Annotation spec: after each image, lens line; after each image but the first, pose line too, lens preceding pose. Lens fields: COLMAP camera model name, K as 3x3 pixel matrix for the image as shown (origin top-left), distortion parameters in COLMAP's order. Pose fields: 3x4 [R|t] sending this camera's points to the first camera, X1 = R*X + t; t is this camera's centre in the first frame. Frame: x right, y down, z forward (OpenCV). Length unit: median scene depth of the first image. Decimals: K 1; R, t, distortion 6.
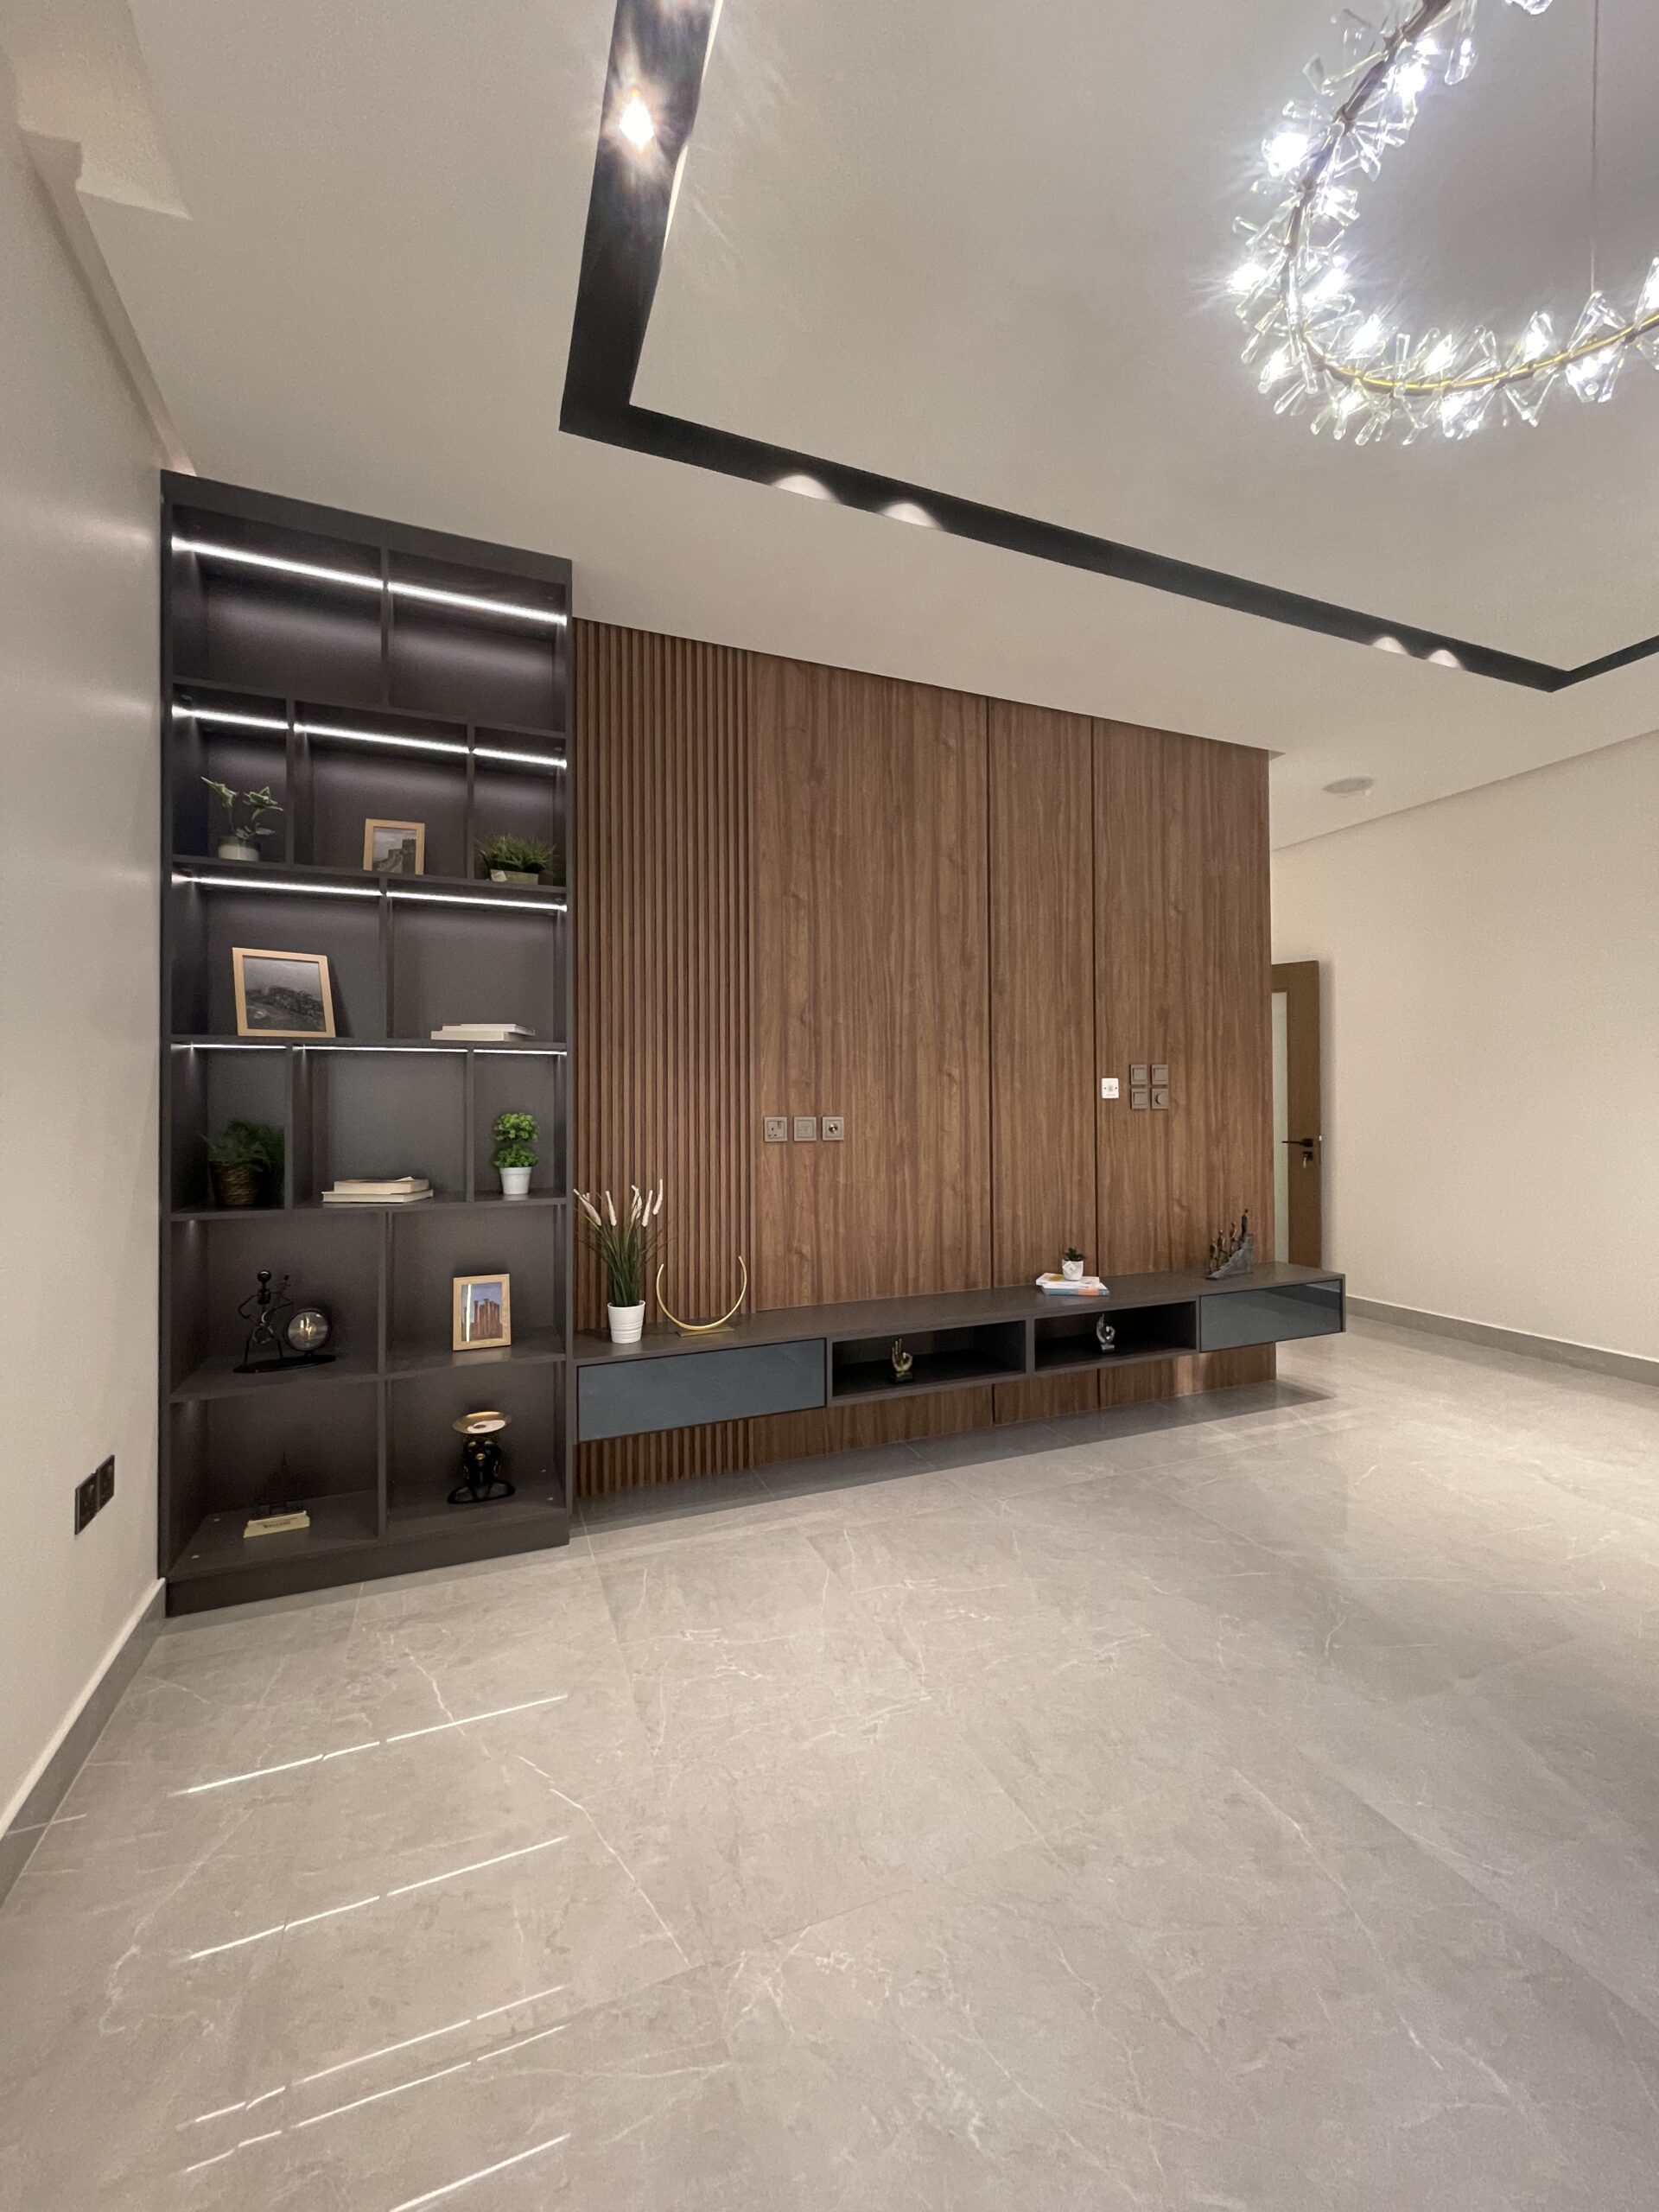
lens RADIAL K [[907.8, 0, 850.0], [0, 907.8, 1097.5], [0, 0, 1]] dist [0.001008, -0.000464]
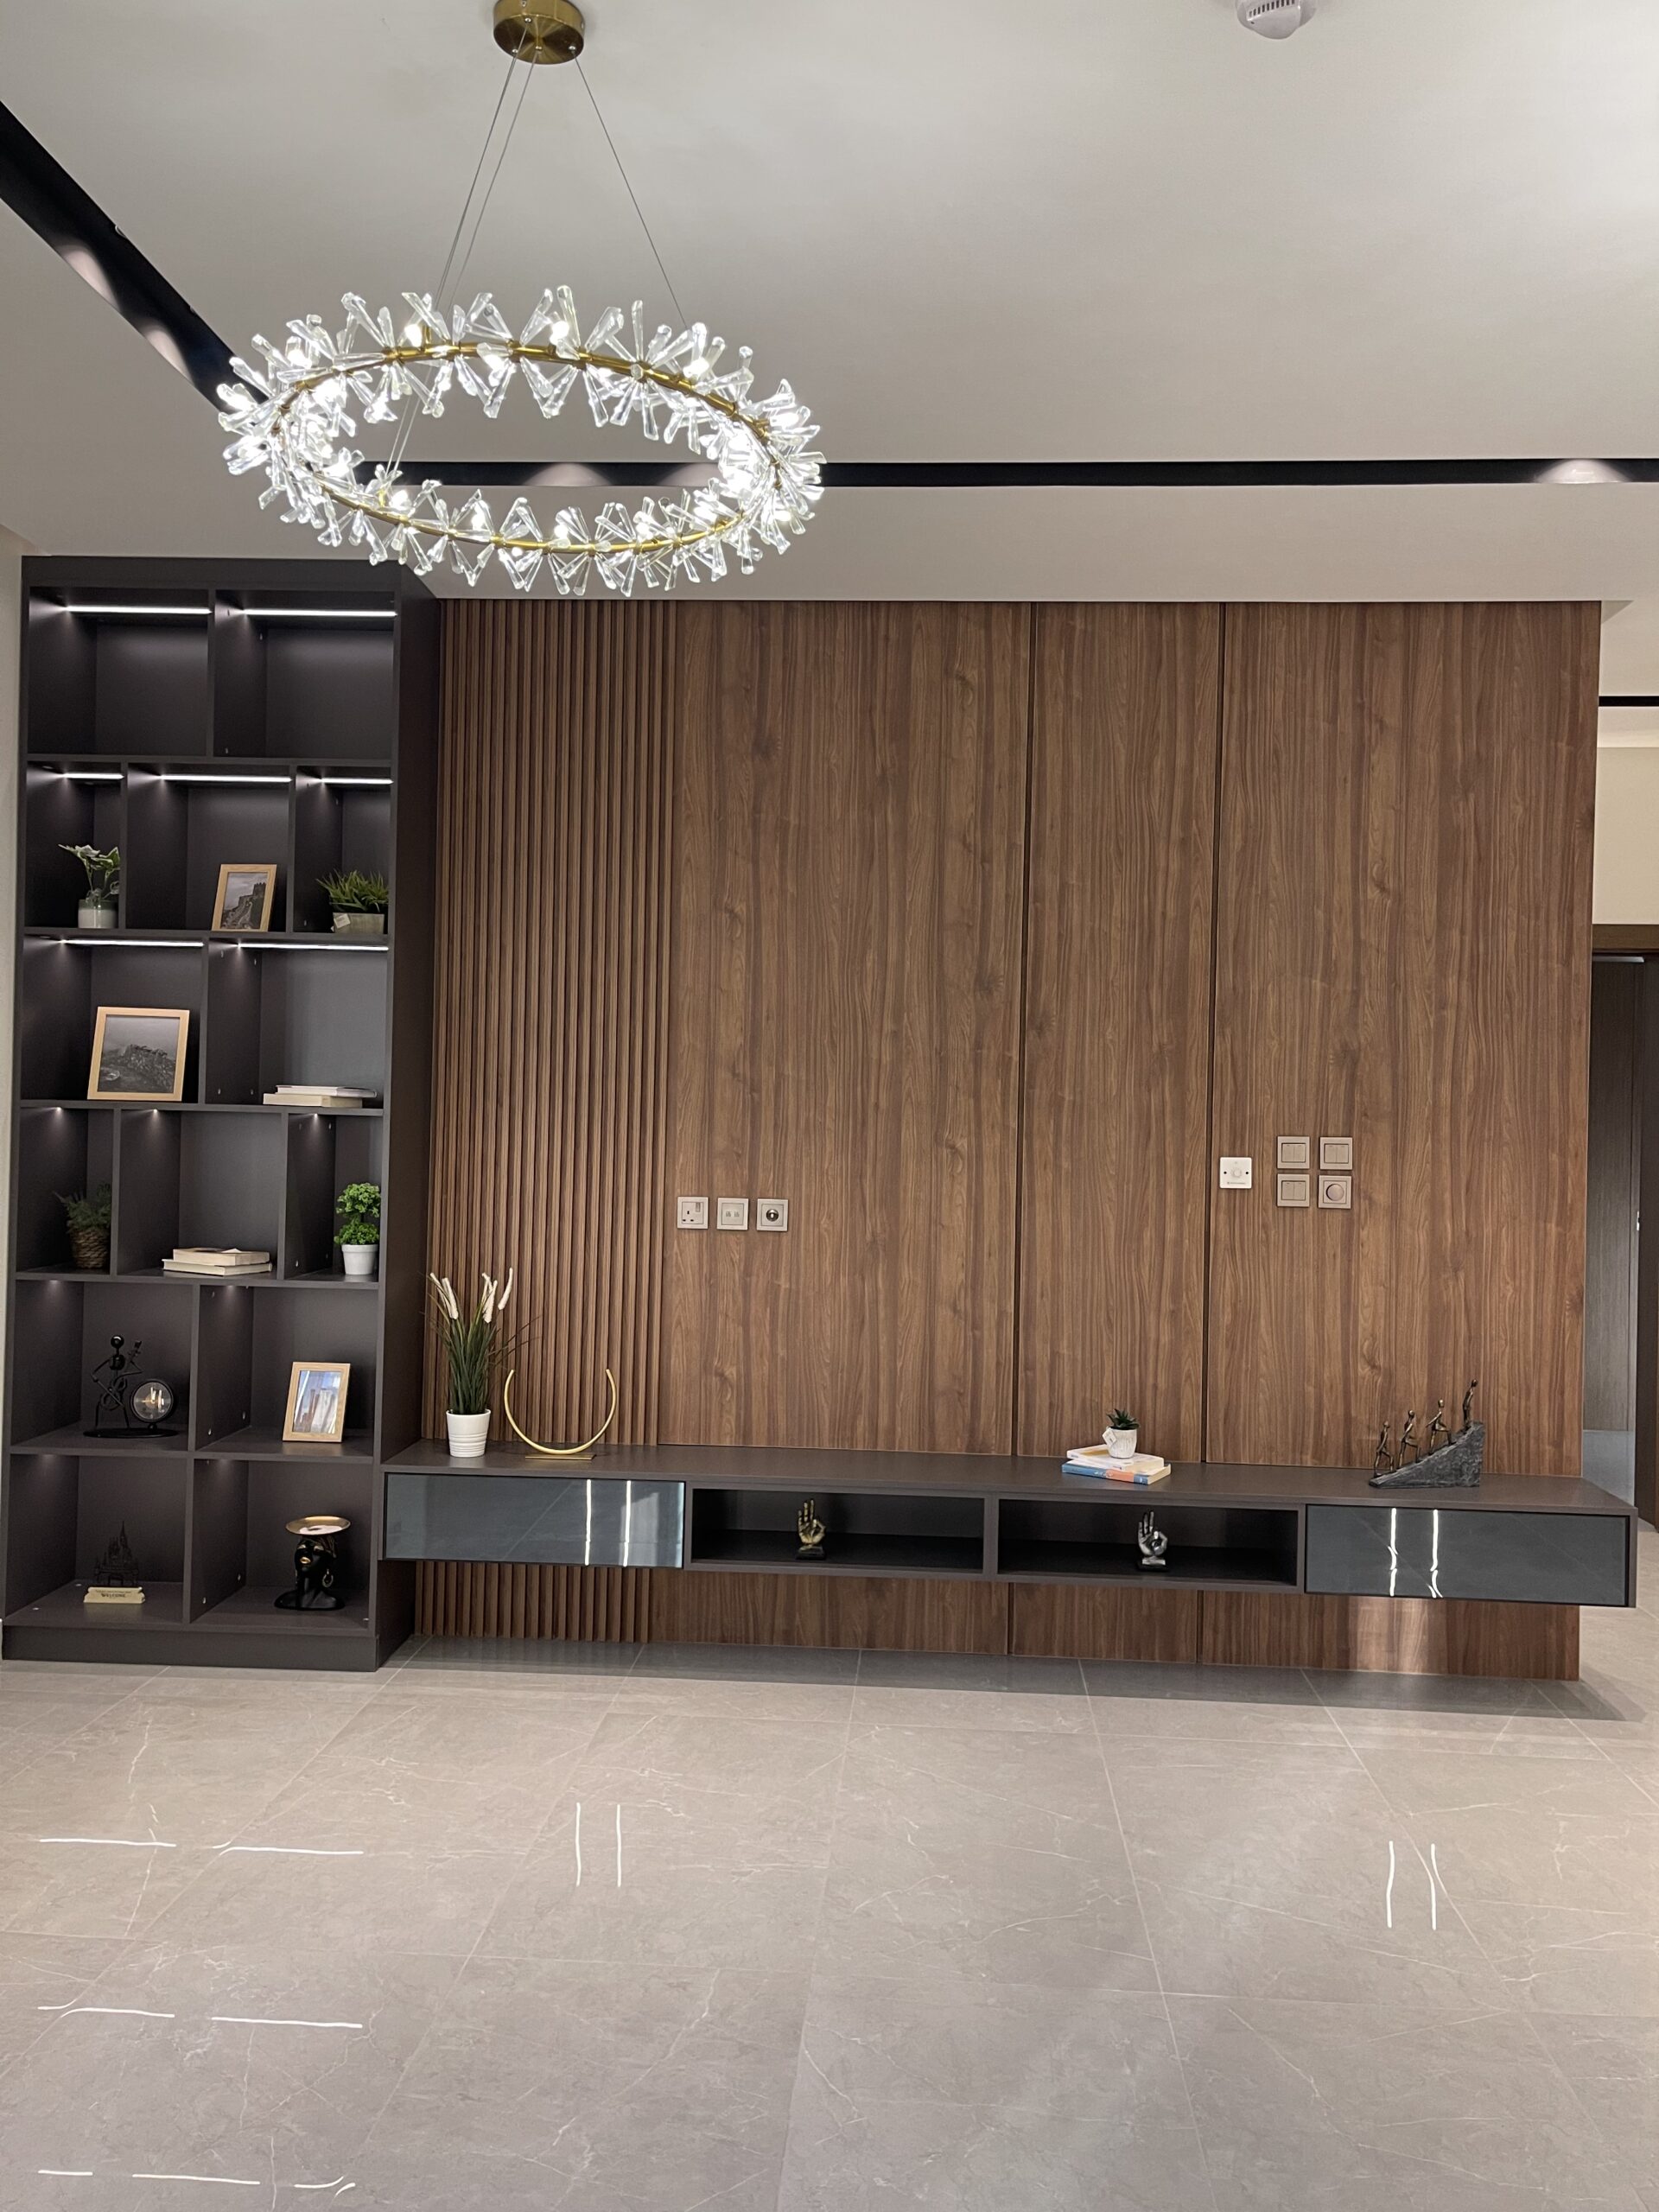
lens RADIAL K [[1678.5, 0, 834.6], [0, 1678.5, 1114.5], [0, 0, 1]] dist [0.059896, -0.064371]
pose [[0.903551, 0.028615, -0.427523, 0.621234], [-0.026166, 0.999590, 0.011604, -0.067034], [0.427680, 0.000701, 0.903930, -0.240897]]
